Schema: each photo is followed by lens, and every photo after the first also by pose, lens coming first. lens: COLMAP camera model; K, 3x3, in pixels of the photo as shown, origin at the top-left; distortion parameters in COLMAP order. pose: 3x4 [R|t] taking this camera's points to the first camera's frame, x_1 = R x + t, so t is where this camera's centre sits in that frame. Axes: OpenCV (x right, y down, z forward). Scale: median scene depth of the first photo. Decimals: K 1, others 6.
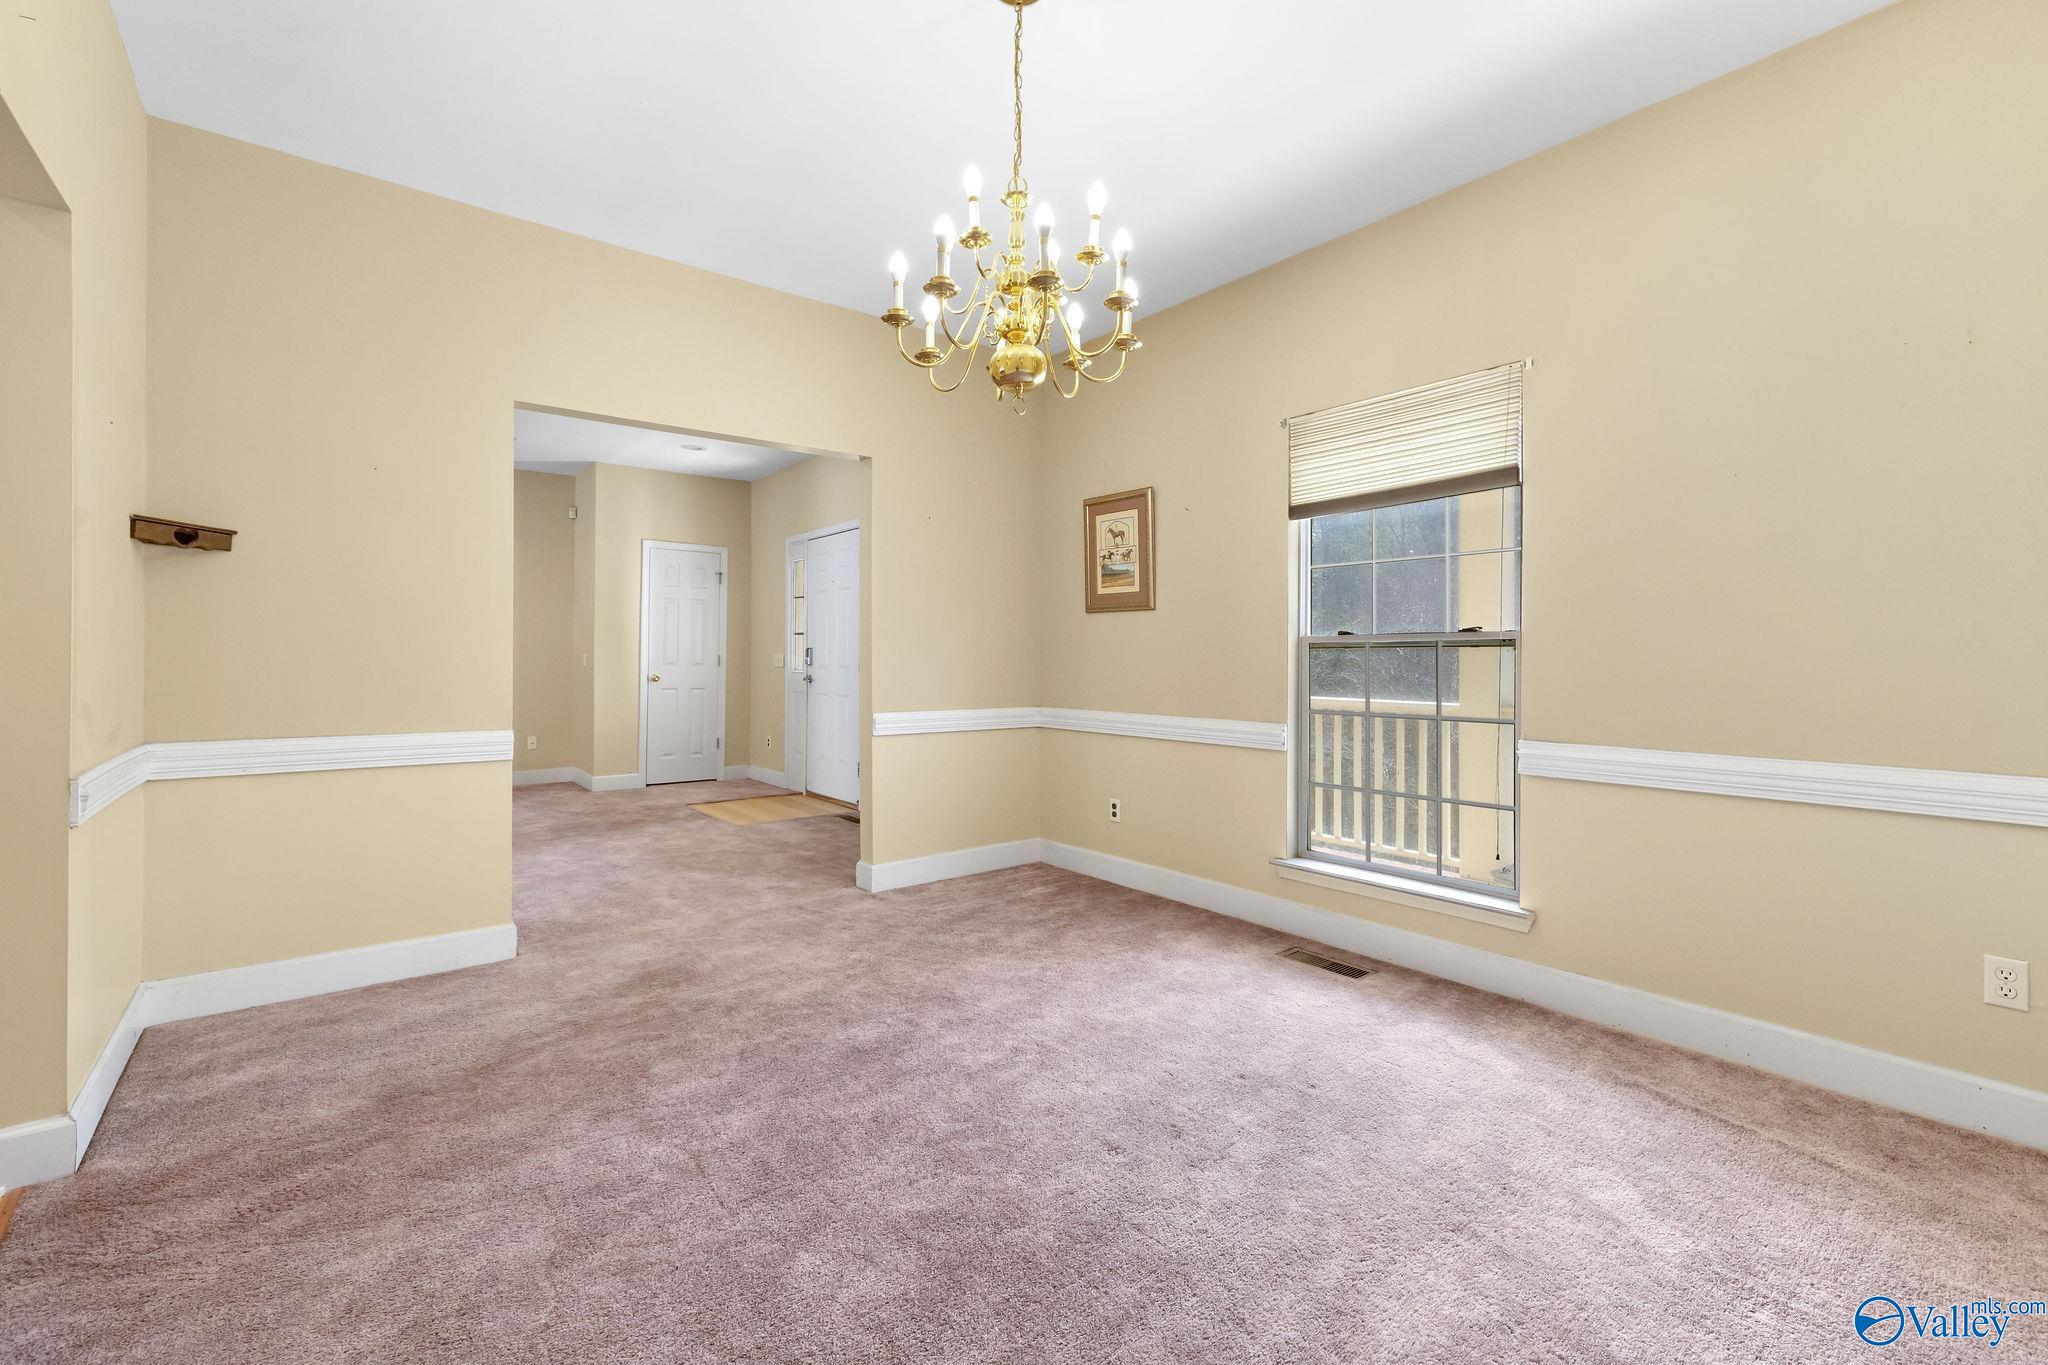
lens RADIAL K [[900.3, 0, 1048.4], [0, 900.3, 639.7], [0, 0, 1]] dist [-0.000025, 0.000687]
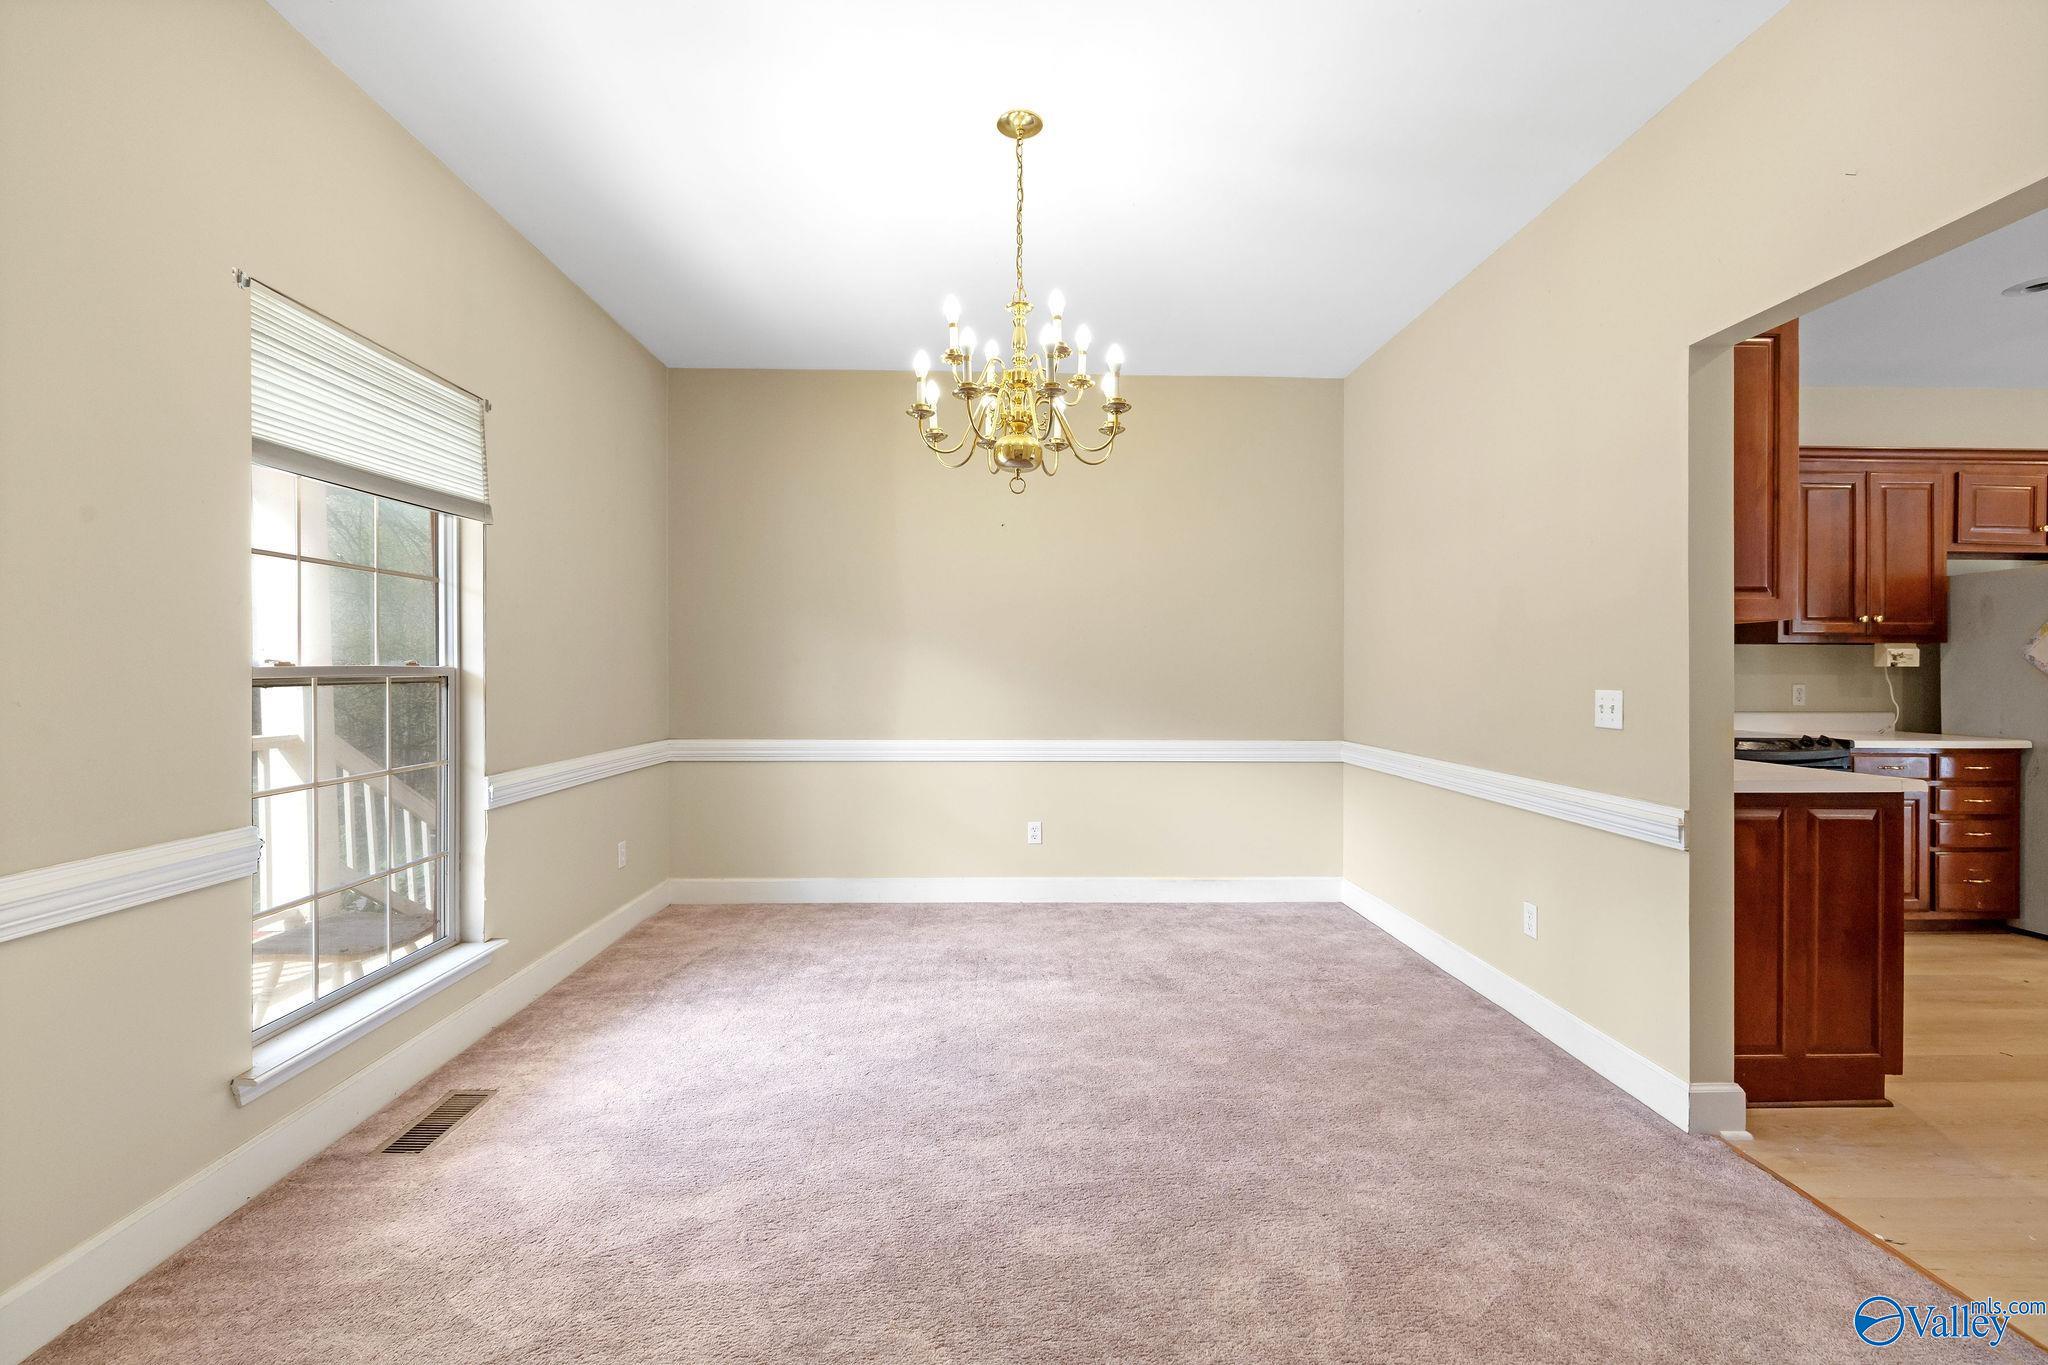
lens RADIAL K [[900.3, 0, 1012.6], [0, 900.3, 677.0], [0, 0, 1]] dist [-0.000025, 0.000687]
pose [[-0.784019, -0.005812, 0.620709, -0.531733], [-0.009754, 0.999948, -0.002958, -0.000918], [-0.620660, -0.008374, -0.784035, 1.353476]]
